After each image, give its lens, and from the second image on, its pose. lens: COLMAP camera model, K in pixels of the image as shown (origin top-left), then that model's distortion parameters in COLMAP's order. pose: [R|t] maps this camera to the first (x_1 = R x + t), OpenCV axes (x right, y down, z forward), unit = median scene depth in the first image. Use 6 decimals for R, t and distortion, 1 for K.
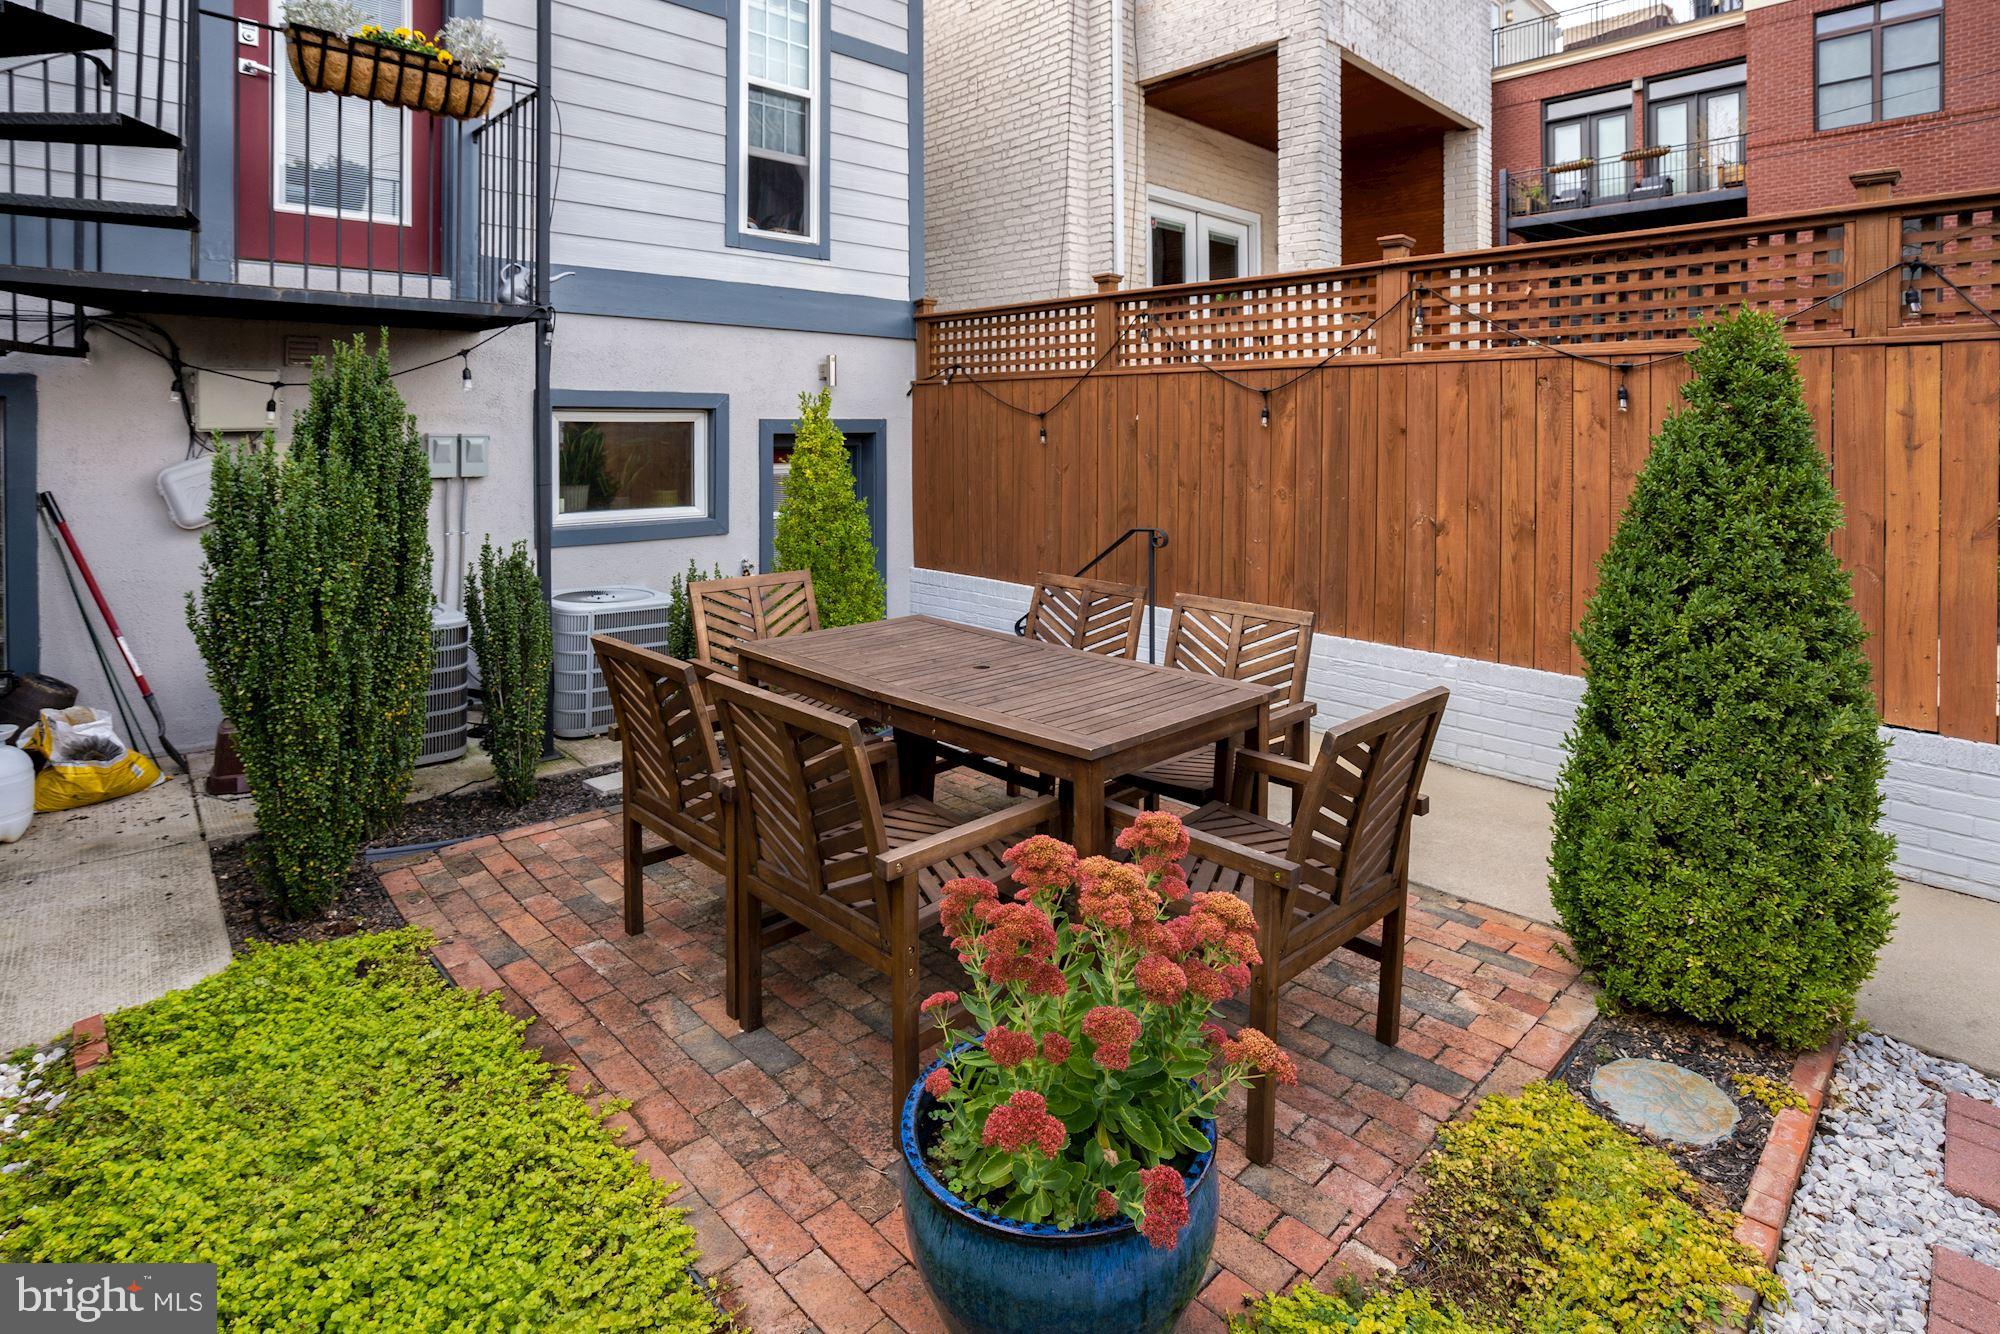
lens RADIAL K [[958.1, 0, 1008.1], [0, 958.1, 653.9], [0, 0, 1]] dist [-0.056927, 0.016663]
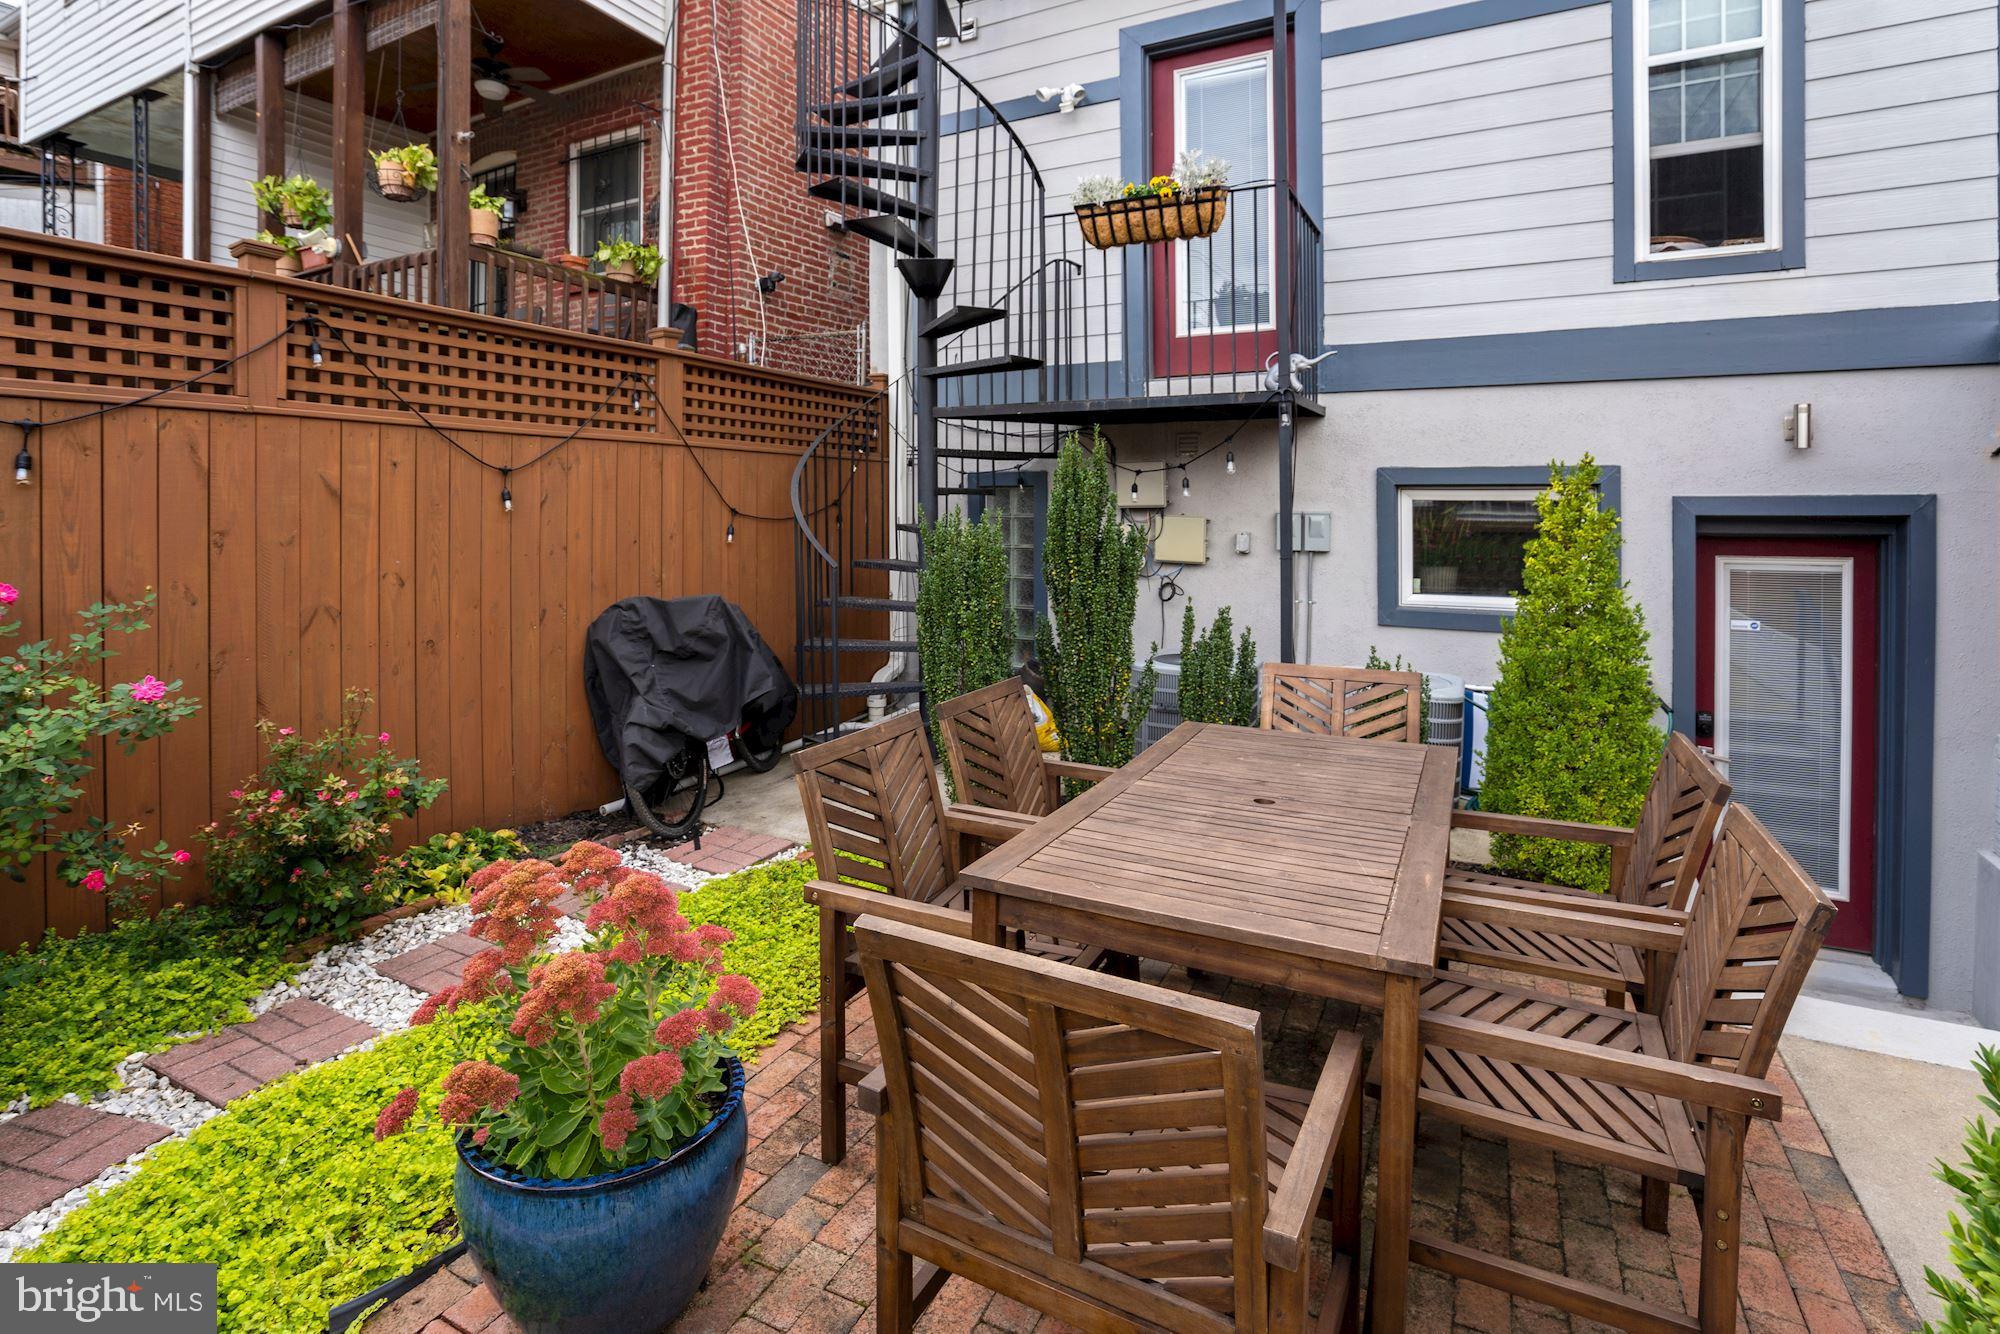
lens RADIAL K [[945.1, 0, 999.2], [0, 945.1, 653.0], [0, 0, 1]] dist [-0.054735, 0.022983]
pose [[0.325496, 0.140876, -0.934990, 0.326687], [-0.211694, 0.974595, 0.073147, -0.079180], [0.921541, 0.174122, 0.347050, 0.326191]]
